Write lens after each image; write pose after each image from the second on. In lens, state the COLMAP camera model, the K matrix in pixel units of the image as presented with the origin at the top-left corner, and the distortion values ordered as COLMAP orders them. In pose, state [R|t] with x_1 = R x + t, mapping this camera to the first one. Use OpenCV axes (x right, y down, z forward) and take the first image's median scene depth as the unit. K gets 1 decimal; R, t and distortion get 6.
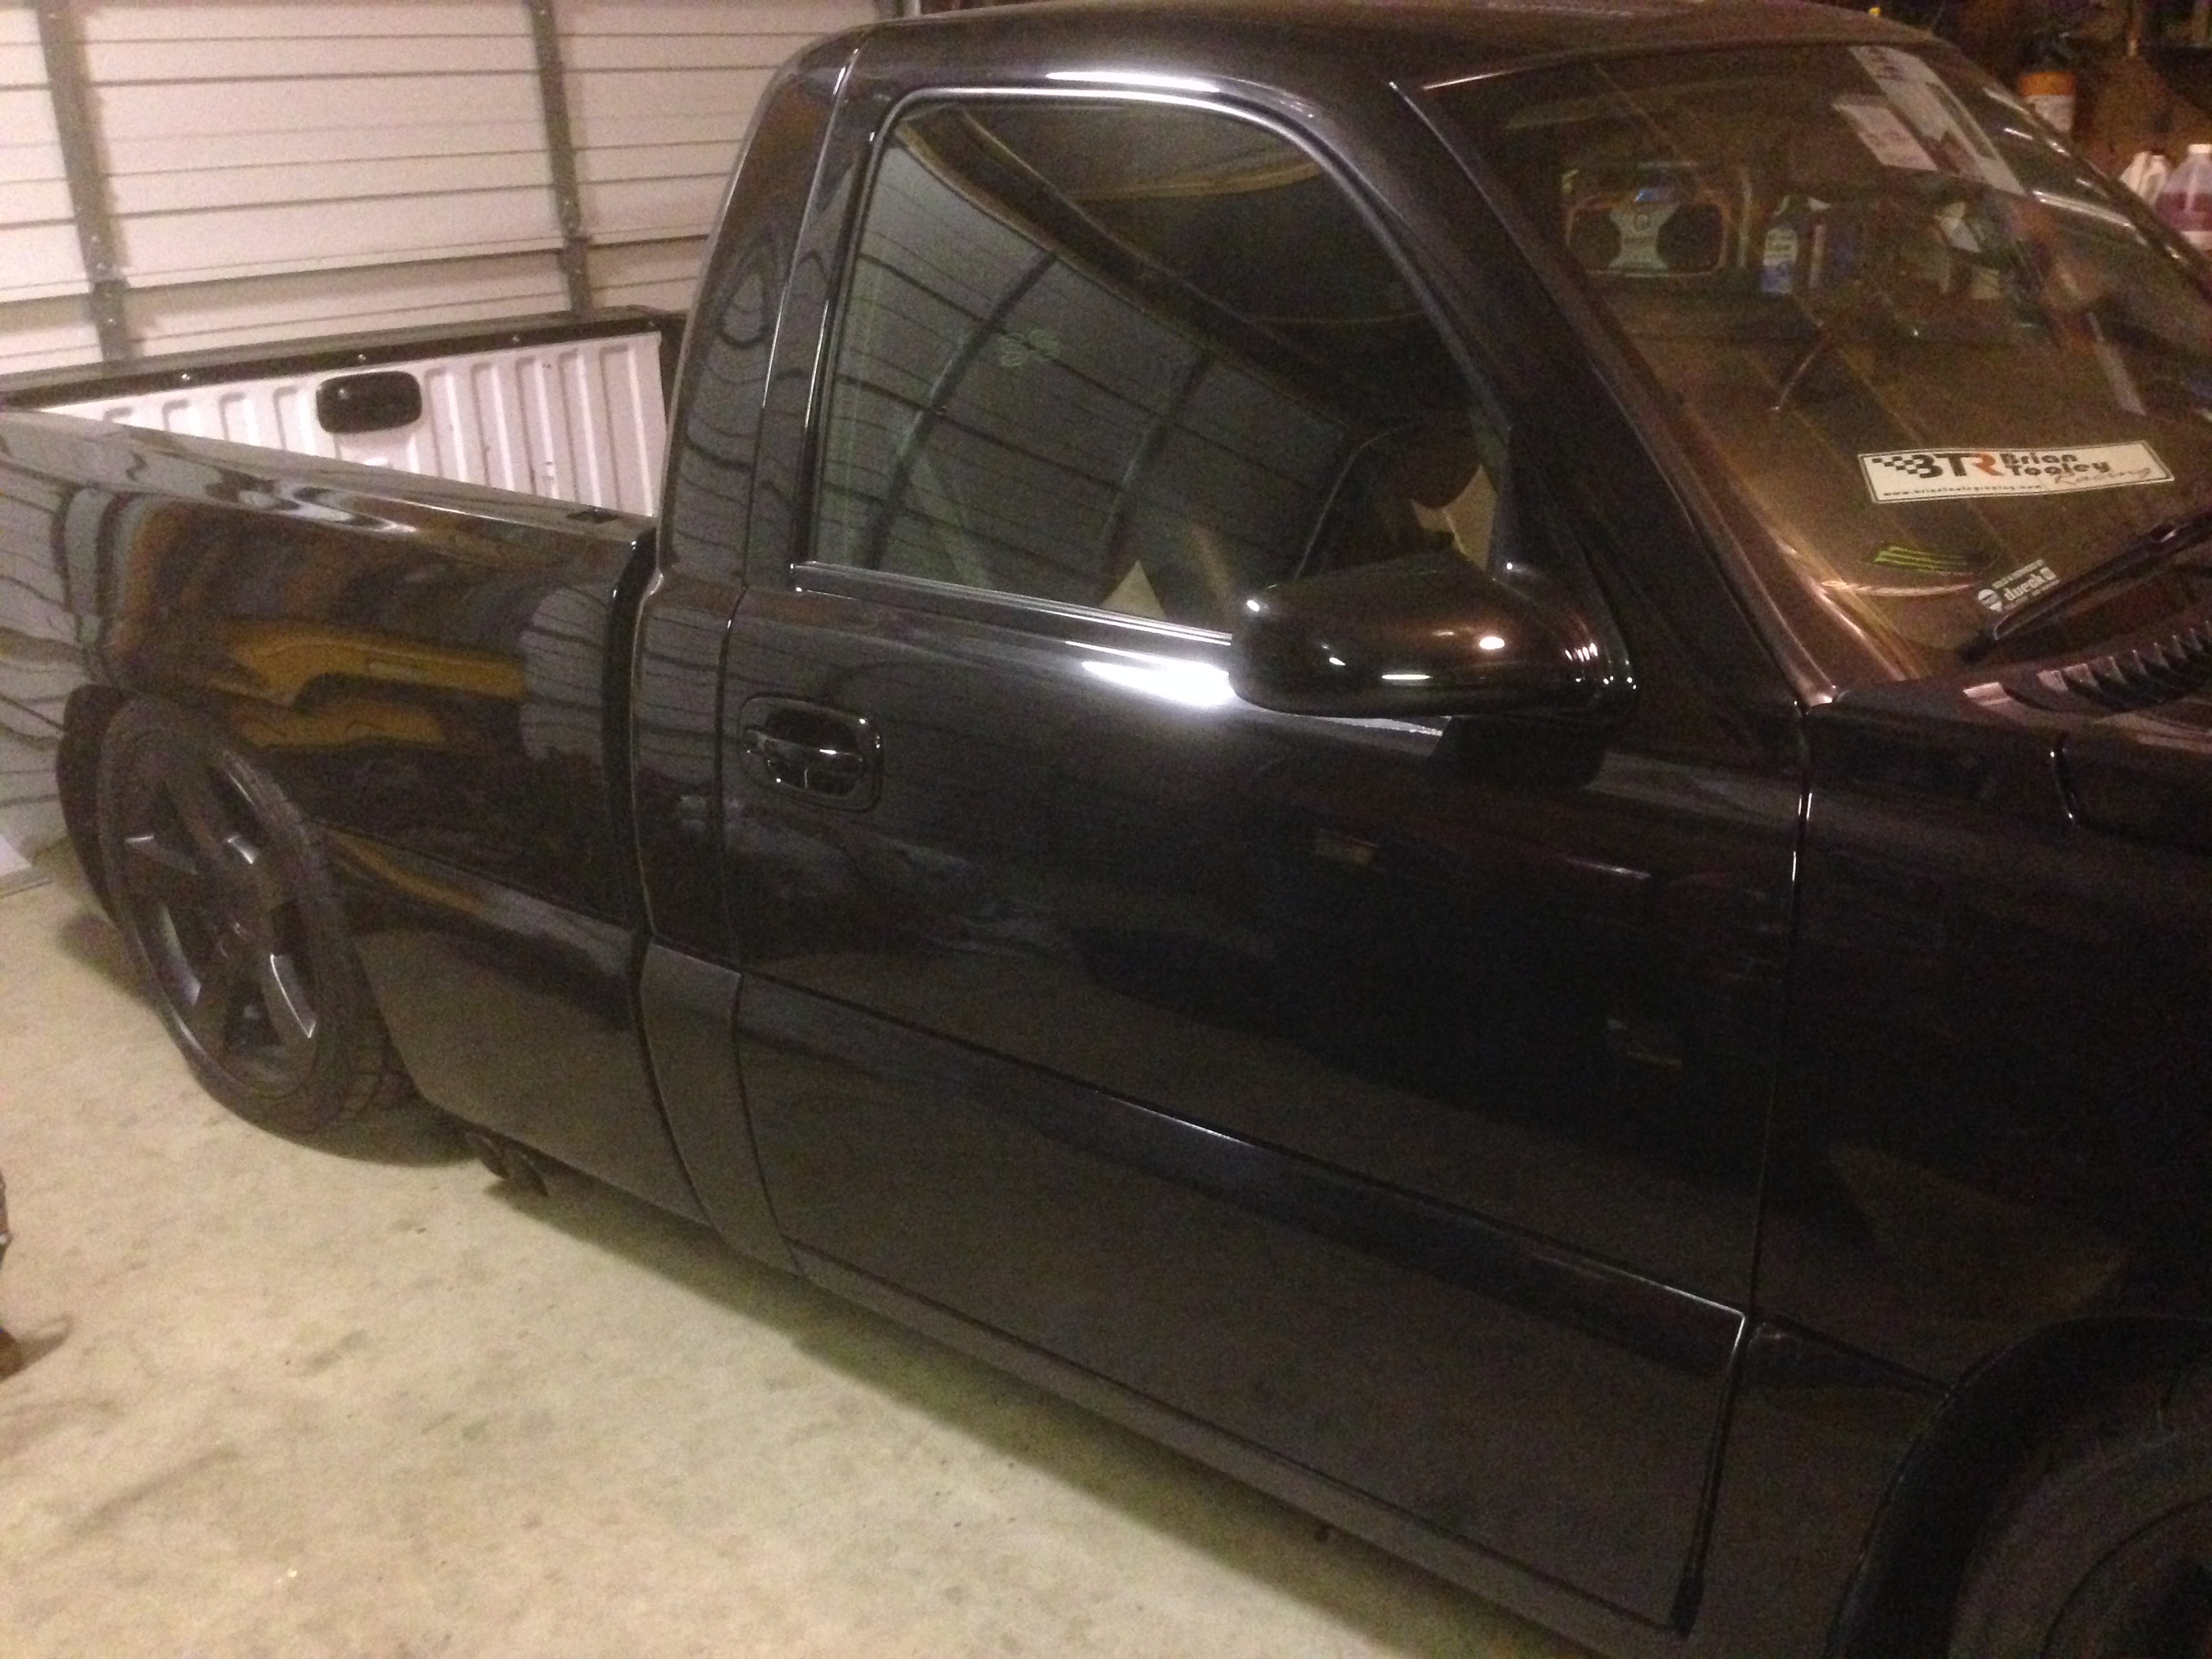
lens RADIAL K [[2084.7, 0, 1106.0], [0, 2084.7, 829.5], [0, 0, 1]] dist [0.158992, -0.299629]
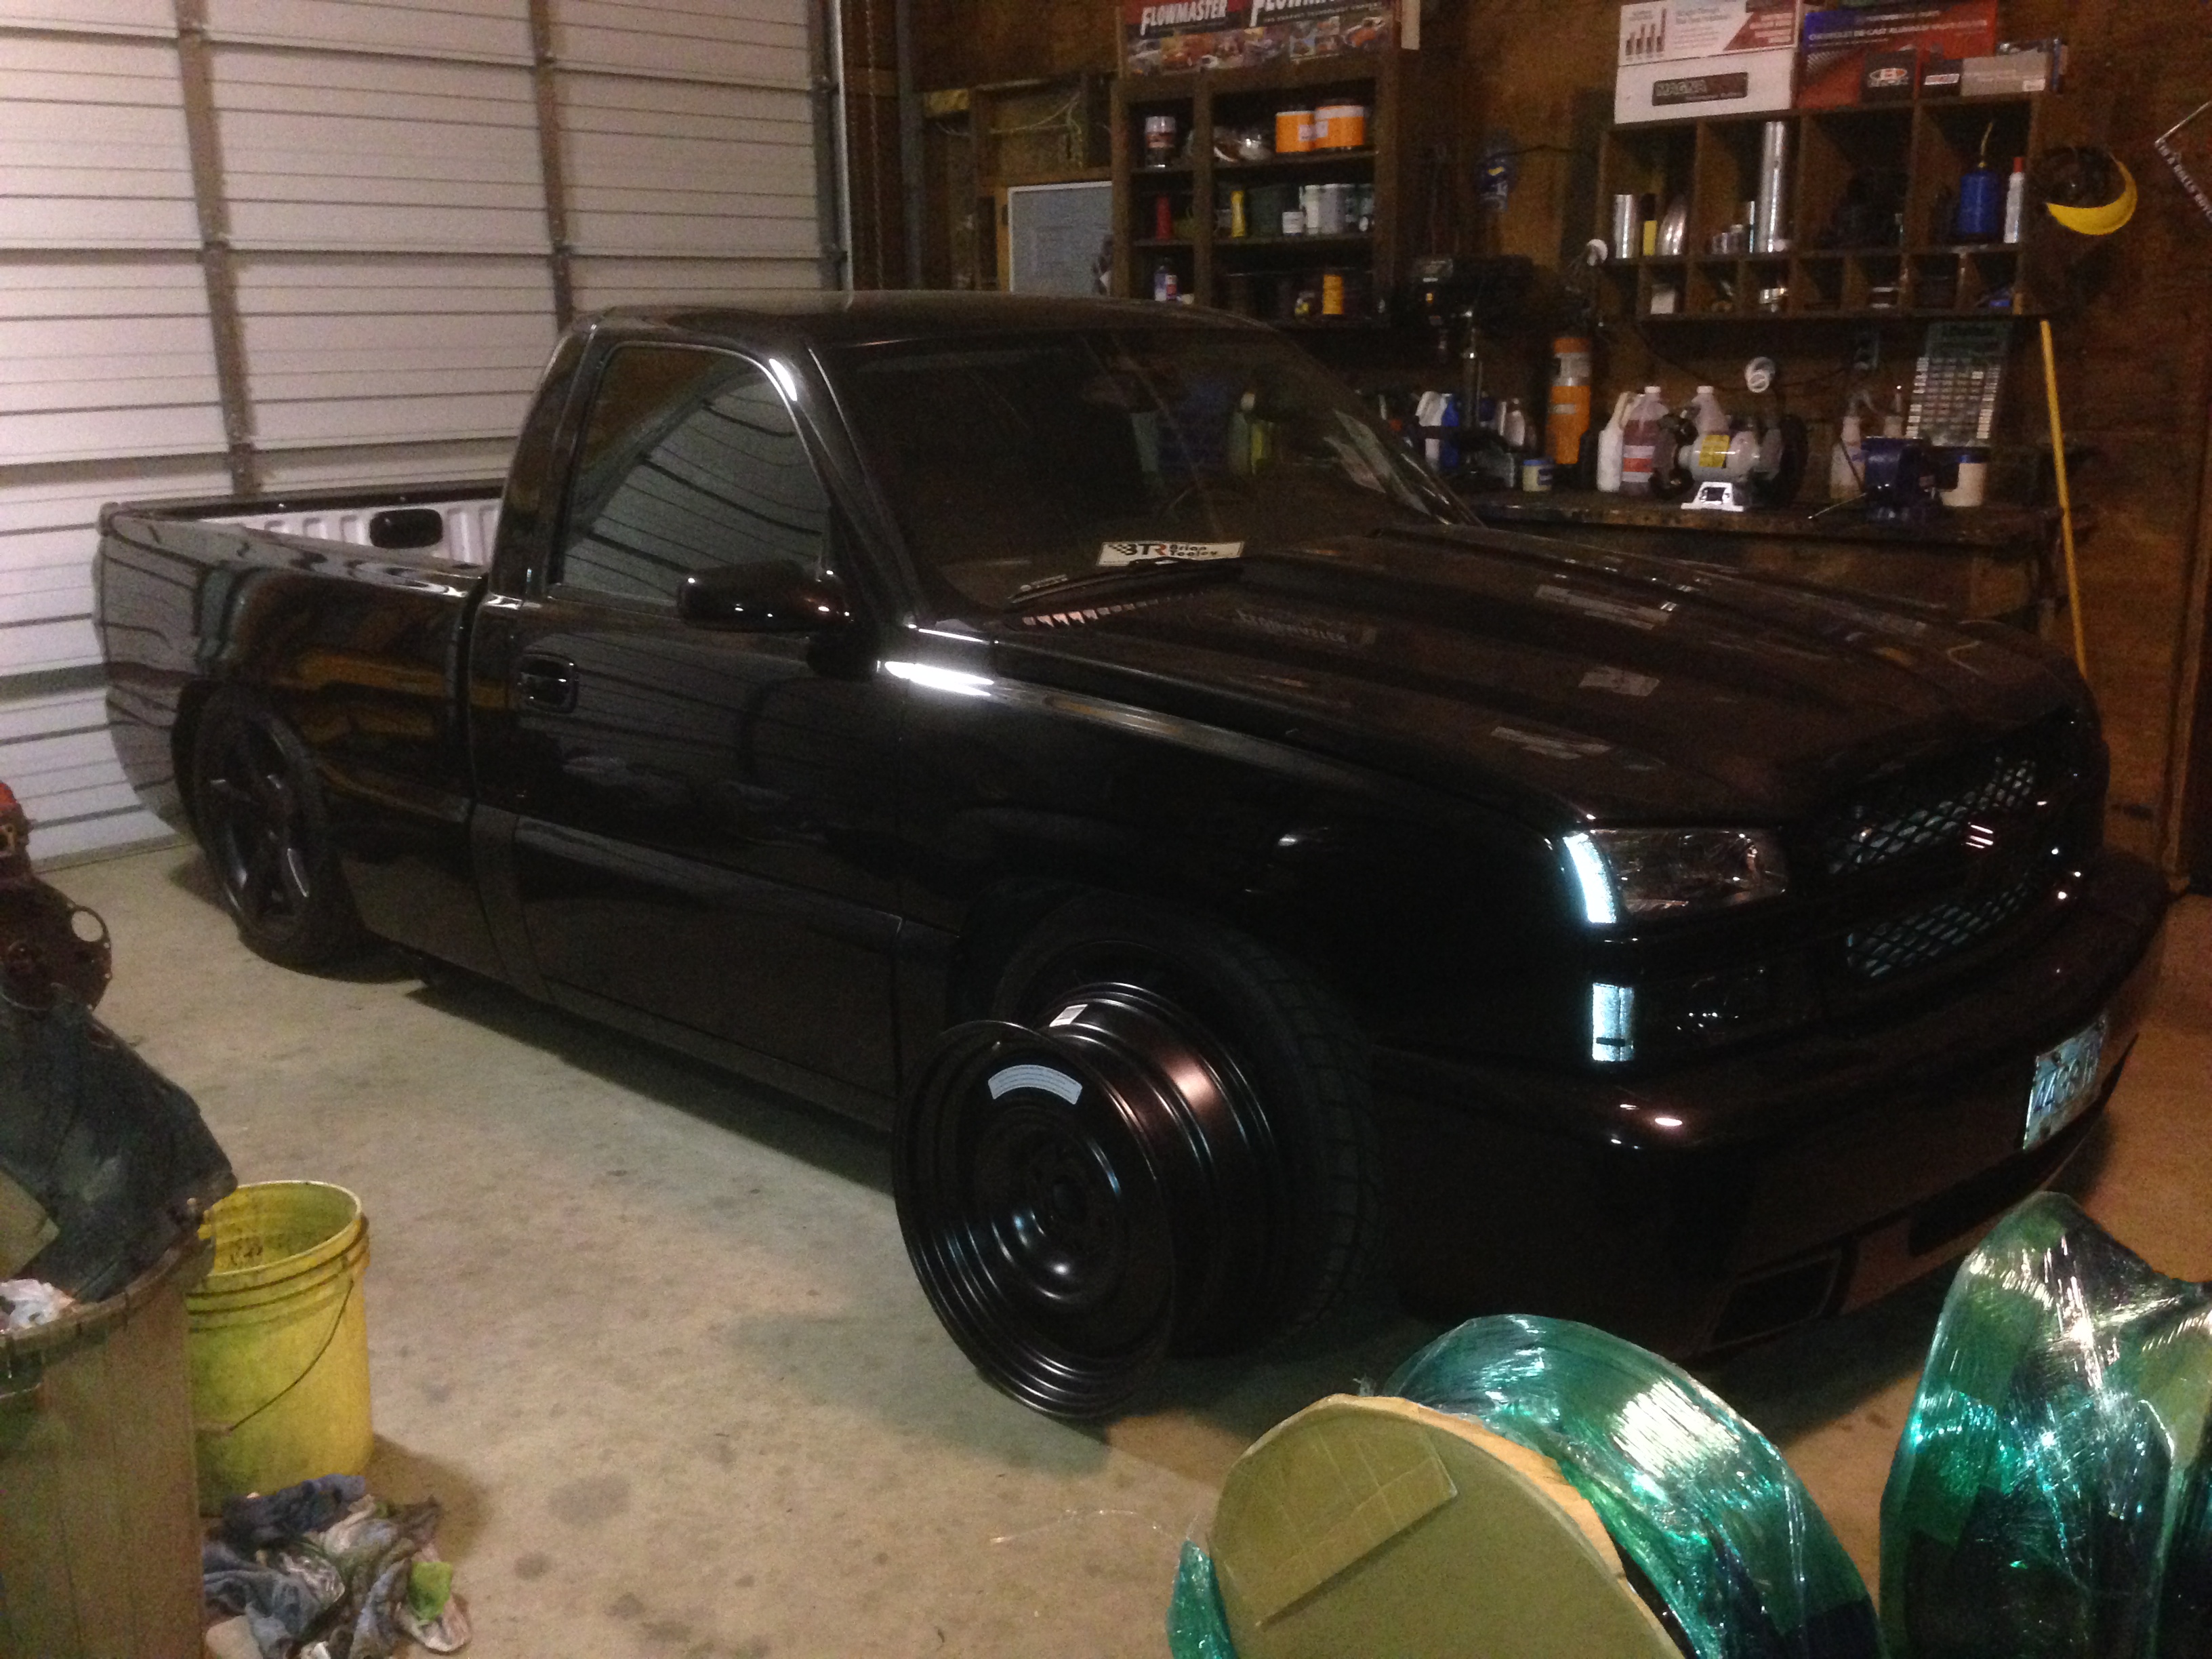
lens RADIAL K [[2084.7, 0, 1106.0], [0, 2084.7, 829.5], [0, 0, 1]] dist [0.158992, -0.299629]
pose [[0.996935, 0.035937, -0.069498, 0.260197], [-0.042554, 0.994452, -0.096204, 0.134110], [0.065655, 0.098867, 0.992932, -0.431413]]
